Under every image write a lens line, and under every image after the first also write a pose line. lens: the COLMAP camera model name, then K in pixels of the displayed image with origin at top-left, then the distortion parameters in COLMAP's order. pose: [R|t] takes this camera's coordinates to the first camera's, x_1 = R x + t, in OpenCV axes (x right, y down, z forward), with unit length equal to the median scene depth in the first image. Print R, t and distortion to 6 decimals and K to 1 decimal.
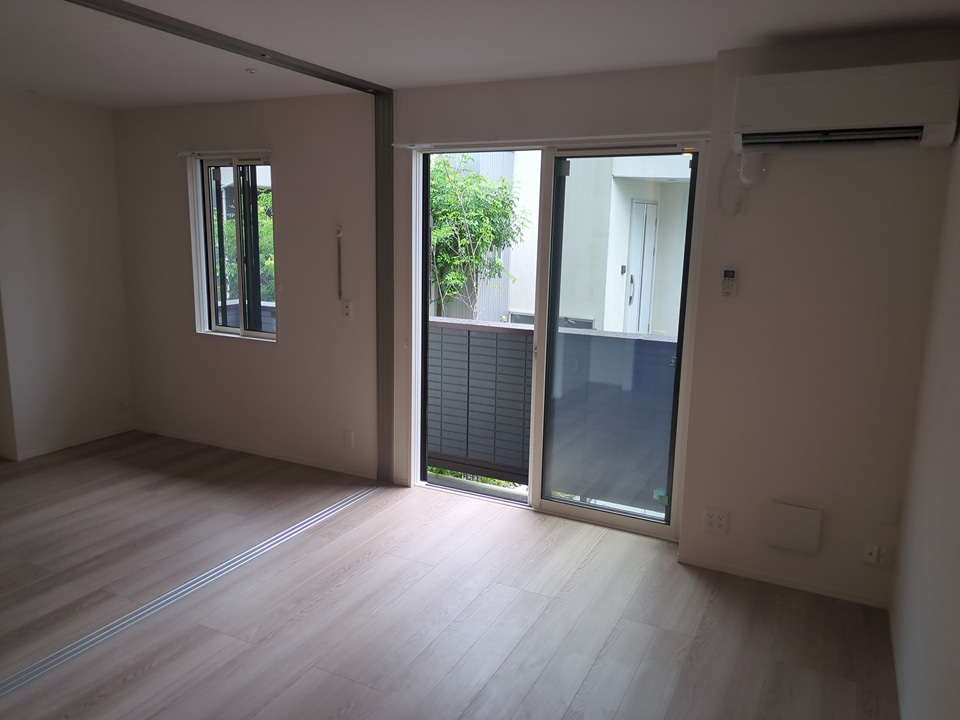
lens RADIAL K [[716.6, 0, 482.1], [0, 716.6, 362.7], [0, 0, 1]] dist [0.050856, -0.000908]
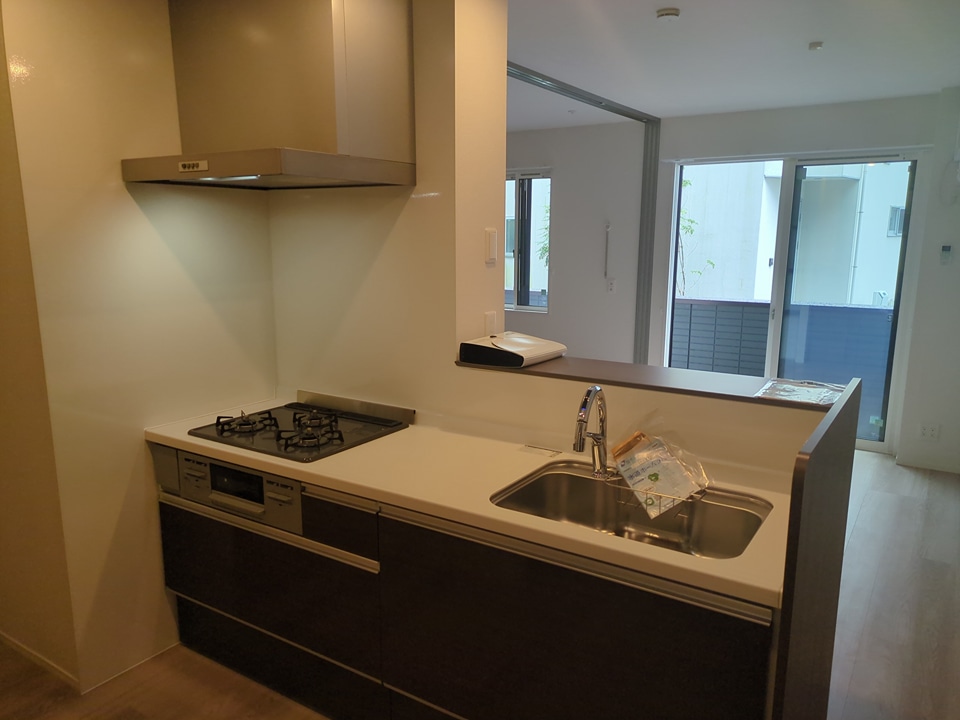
lens RADIAL K [[716.9, 0, 480.6], [0, 716.9, 379.4], [0, 0, 1]] dist [0.006182, 0.001506]
pose [[0.992900, 0.004970, -0.118849, -0.266491], [-0.002898, 0.999841, 0.017602, 0.074169], [0.118917, -0.017133, 0.992756, -0.333071]]
